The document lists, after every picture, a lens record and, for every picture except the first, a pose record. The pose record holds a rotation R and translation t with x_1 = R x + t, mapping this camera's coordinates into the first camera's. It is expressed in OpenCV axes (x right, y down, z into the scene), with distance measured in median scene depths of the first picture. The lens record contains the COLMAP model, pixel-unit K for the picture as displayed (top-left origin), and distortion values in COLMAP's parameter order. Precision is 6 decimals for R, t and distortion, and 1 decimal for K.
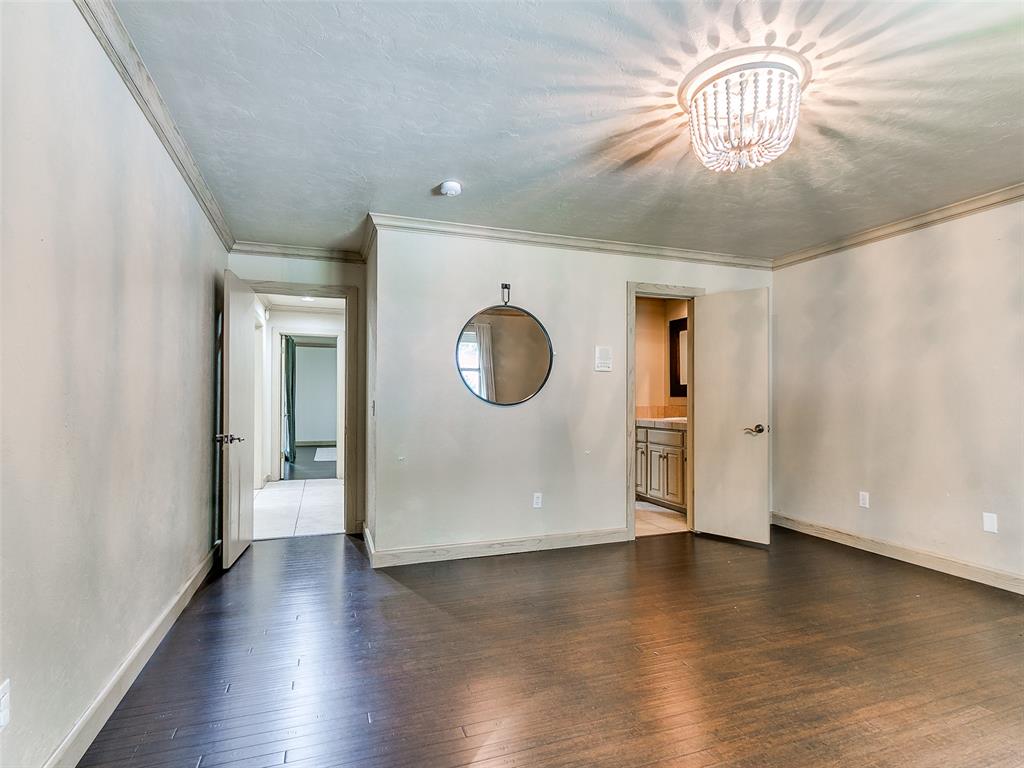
lens RADIAL K [[533.1, 0, 517.4], [0, 533.1, 392.3], [0, 0, 1]] dist [-0.001283, -0.000639]
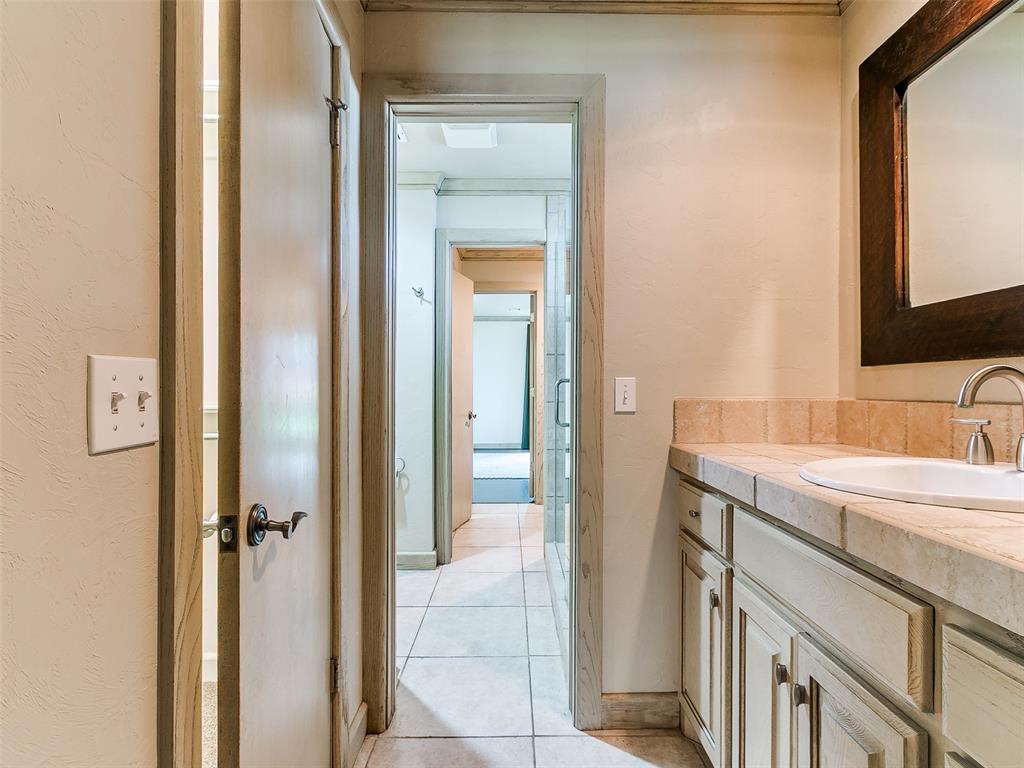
lens RADIAL K [[533.1, 0, 517.4], [0, 533.1, 392.3], [0, 0, 1]] dist [-0.001283, -0.000639]
pose [[0.943445, -0.001646, -0.331524, 0.309748], [0.006436, 0.999890, 0.013352, 0.025161], [0.331465, -0.014730, 0.943352, 1.013090]]
